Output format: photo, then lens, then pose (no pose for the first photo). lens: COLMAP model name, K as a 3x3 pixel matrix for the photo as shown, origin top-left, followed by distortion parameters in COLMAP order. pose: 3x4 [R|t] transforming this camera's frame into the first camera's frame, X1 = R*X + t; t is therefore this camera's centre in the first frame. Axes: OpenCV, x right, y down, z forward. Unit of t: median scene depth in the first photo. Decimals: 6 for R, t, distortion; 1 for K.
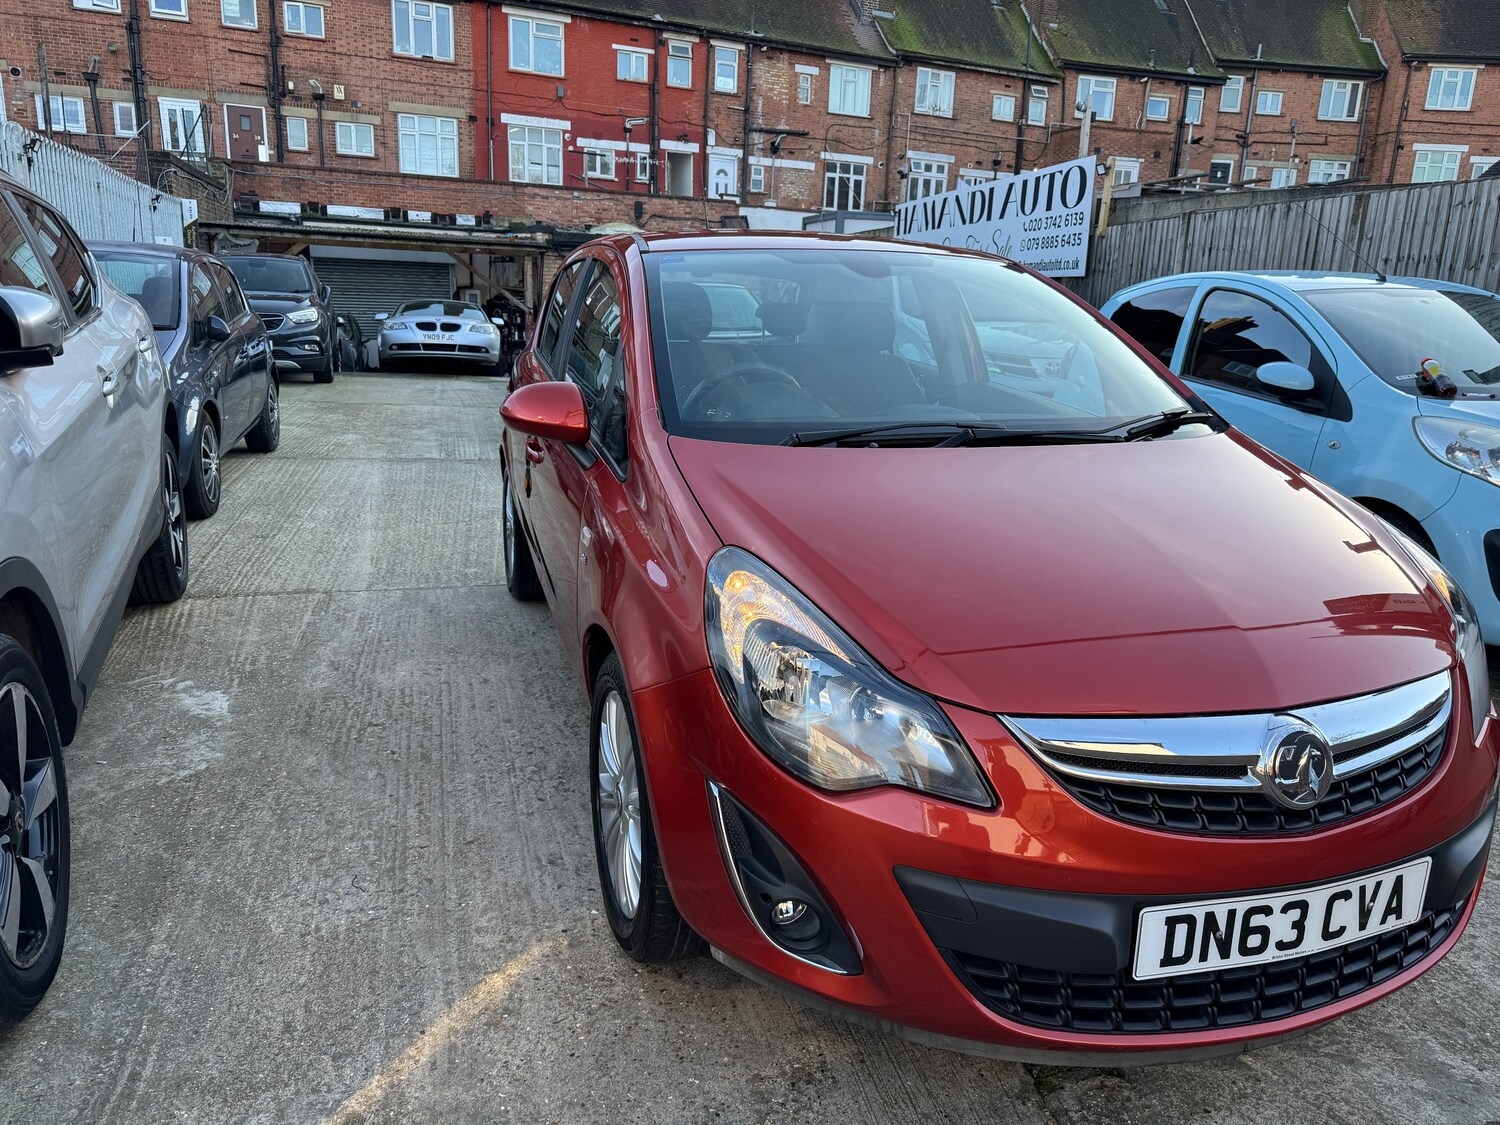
lens RADIAL K [[1059.8, 0, 752.4], [0, 1059.8, 565.2], [0, 0, 1]] dist [0.011601, -0.015900]
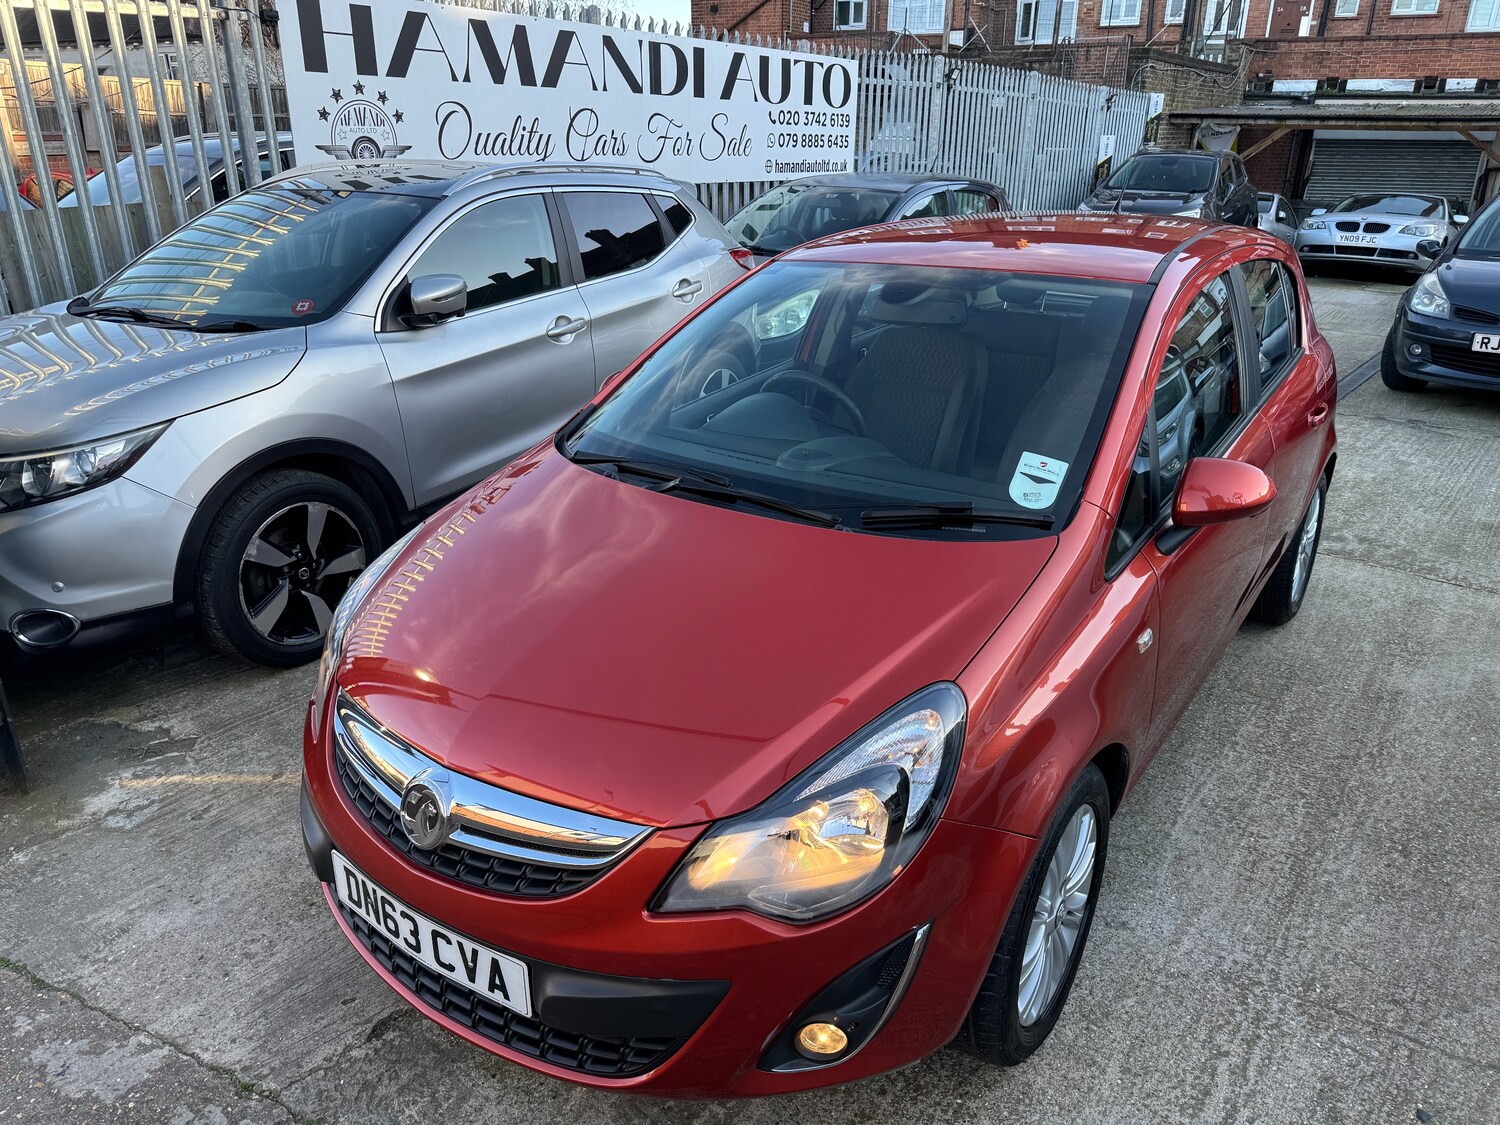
lens RADIAL K [[1067.4, 0, 743.8], [0, 1067.4, 555.1], [0, 0, 1]] dist [0.005567, -0.009562]
pose [[0.594867, 0.264869, -0.758931, 0.146189], [-0.185420, 0.963905, 0.191069, -0.036142], [0.782146, 0.027060, 0.622508, 0.049236]]
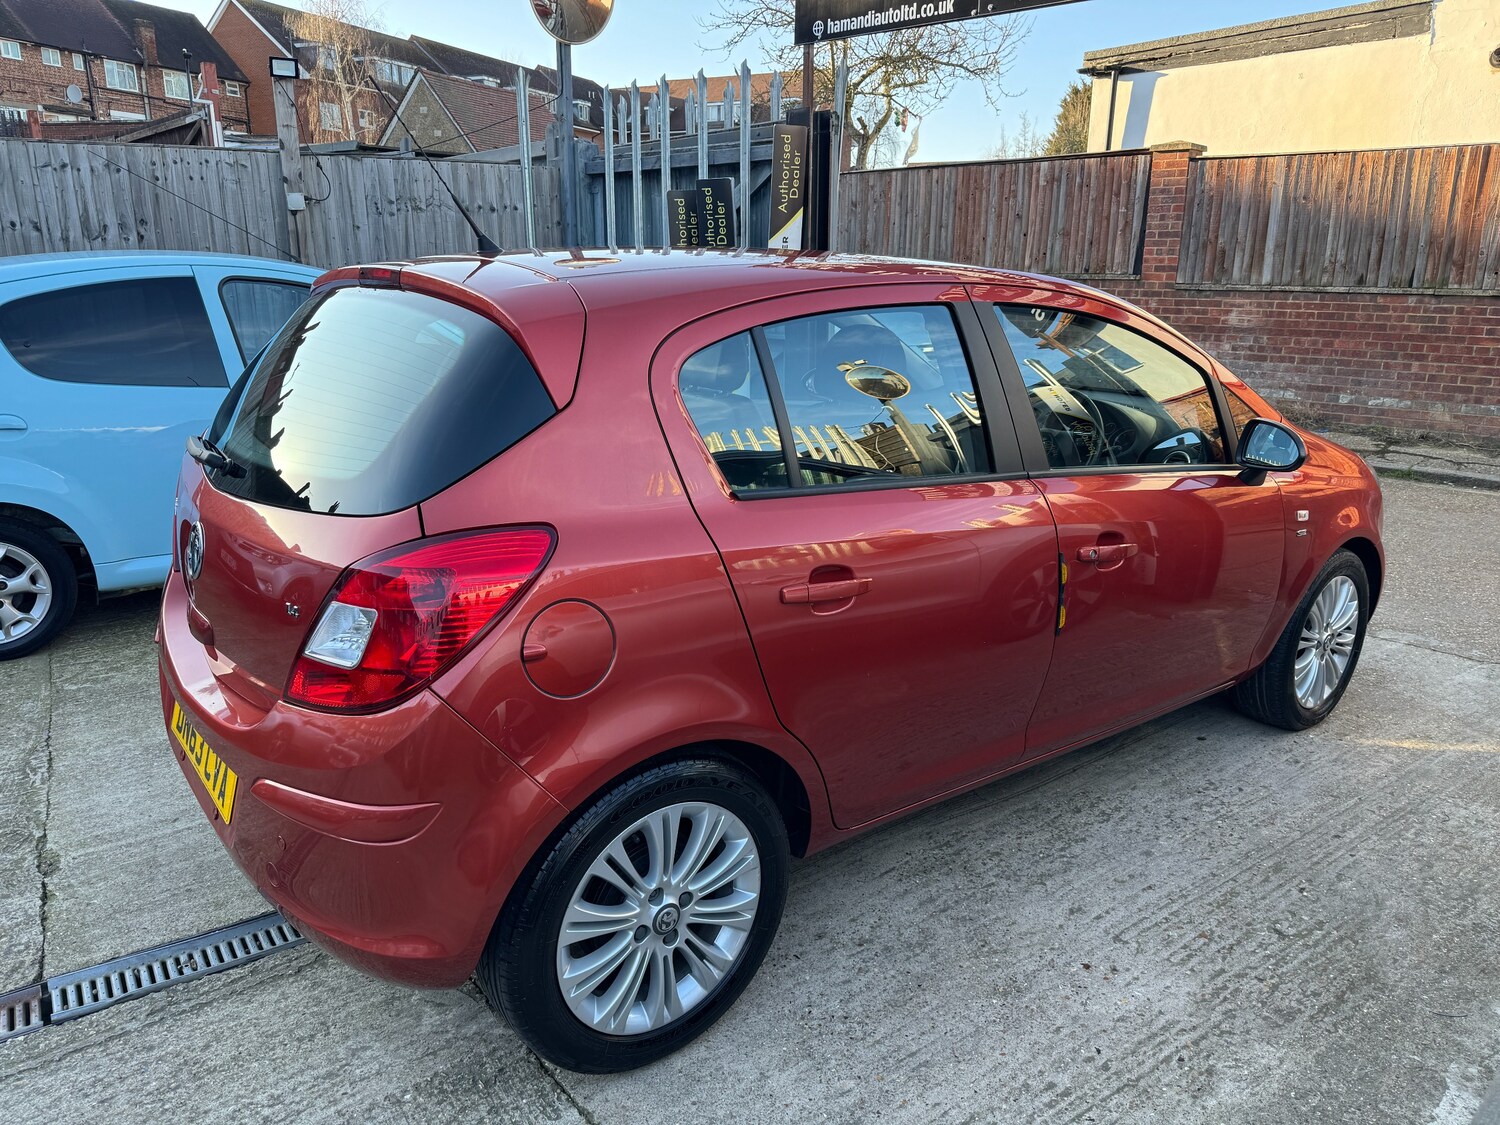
lens RADIAL K [[1072.7, 0, 761.1], [0, 1072.7, 567.5], [0, 0, 1]] dist [0.010648, -0.016865]
pose [[-0.351480, -0.291658, 0.889605, -0.164274], [0.213604, 0.900187, 0.379521, -0.090404], [-0.911502, 0.323417, -0.254099, 0.285127]]
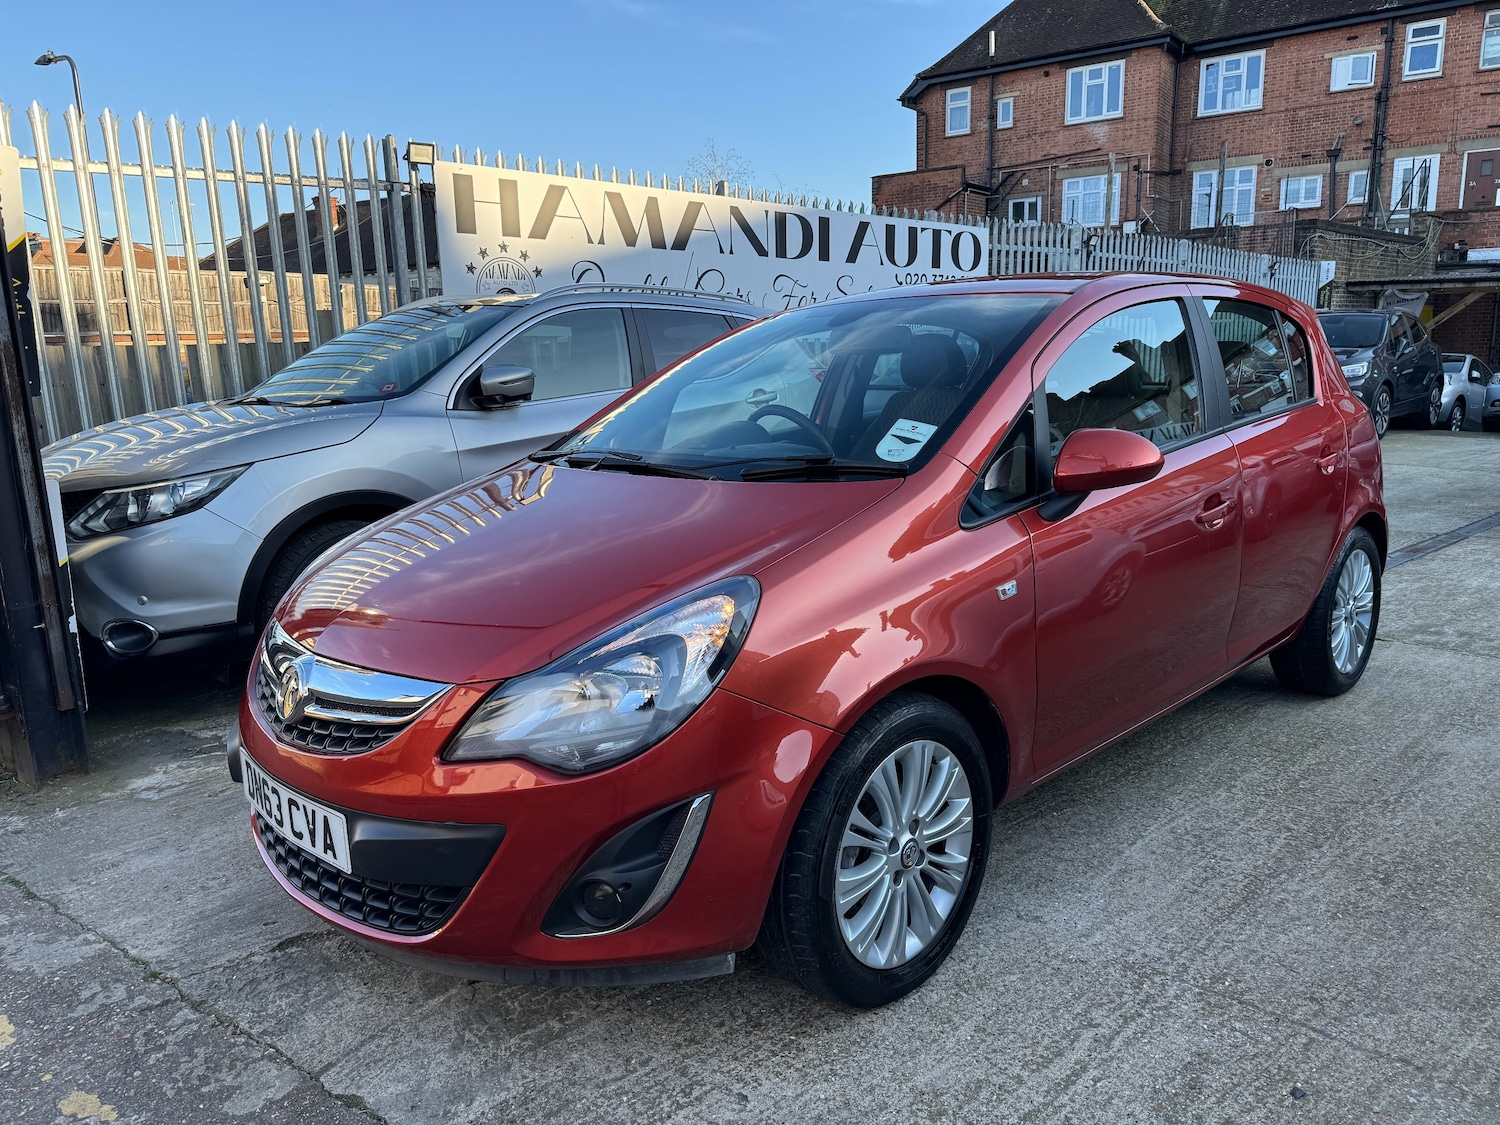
lens RADIAL K [[1059.4, 0, 753.6], [0, 1059.4, 562.4], [0, 0, 1]] dist [0.028722, -0.036891]
pose [[0.444493, 0.133162, -0.885830, 0.182184], [-0.183341, 0.981479, 0.055543, -0.014455], [0.876819, 0.137720, 0.460675, 0.081213]]
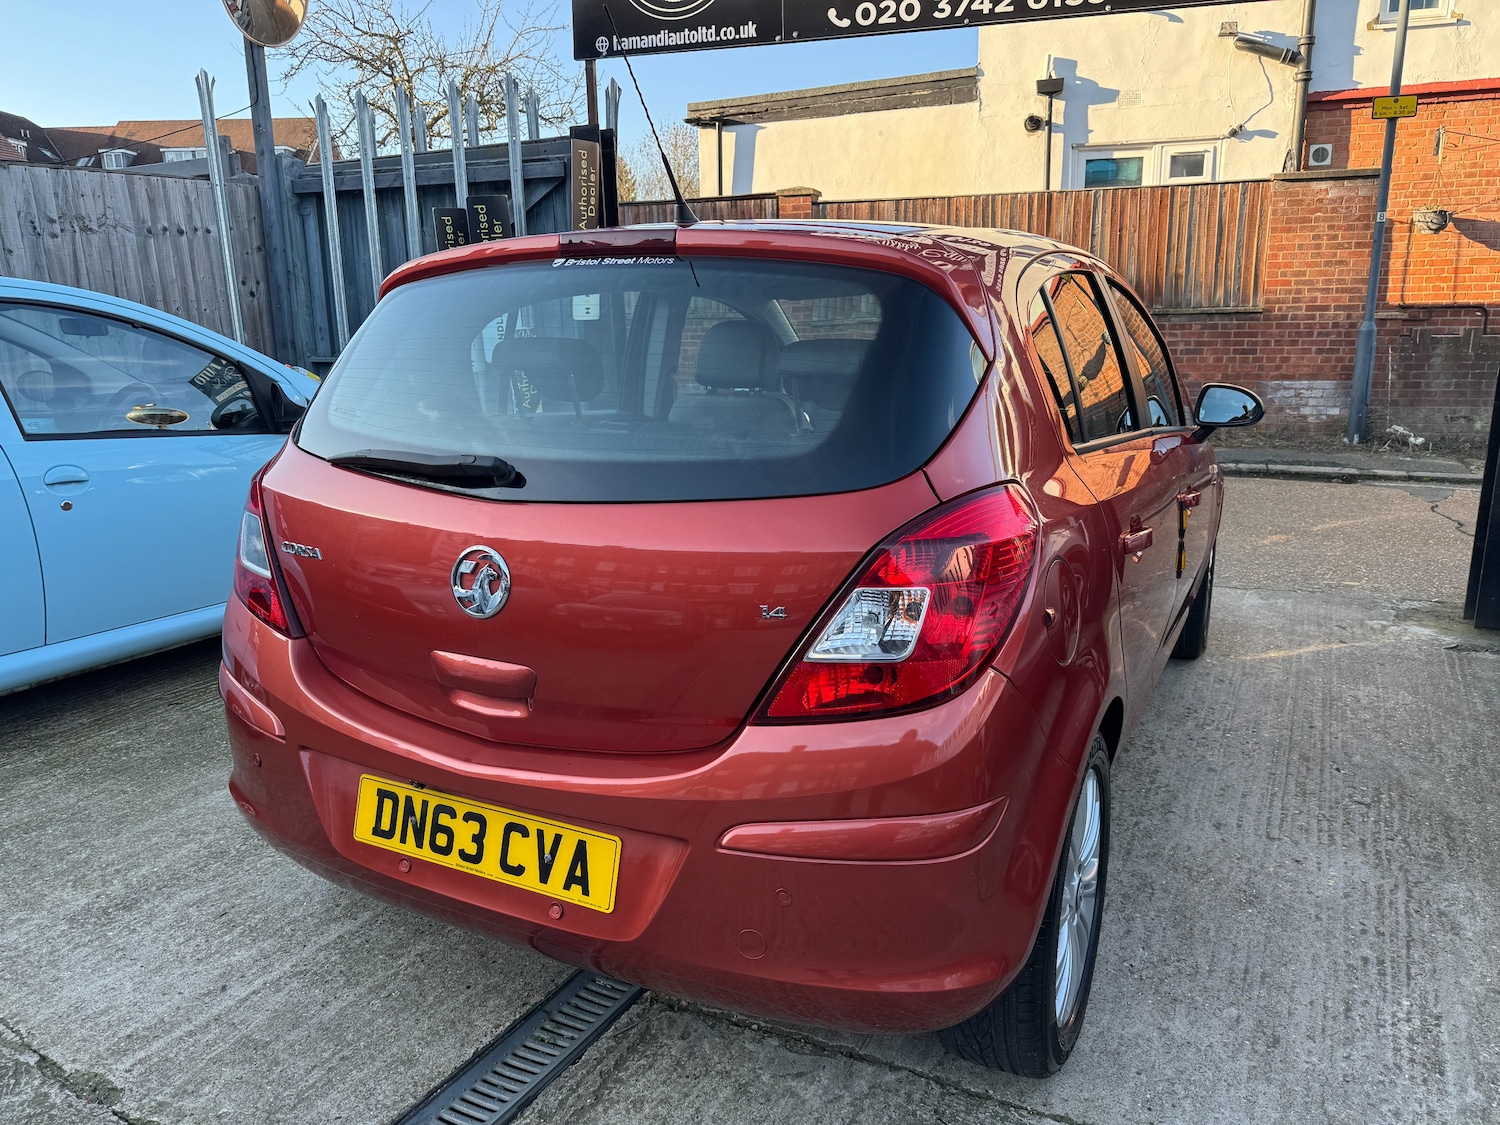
lens RADIAL K [[1072.7, 0, 761.1], [0, 1072.7, 567.5], [0, 0, 1]] dist [0.010648, -0.016865]
pose [[-0.719373, -0.181041, 0.670617, -0.110679], [0.164122, 0.893804, 0.417346, -0.096593], [-0.674957, 0.410290, -0.613266, 0.357445]]
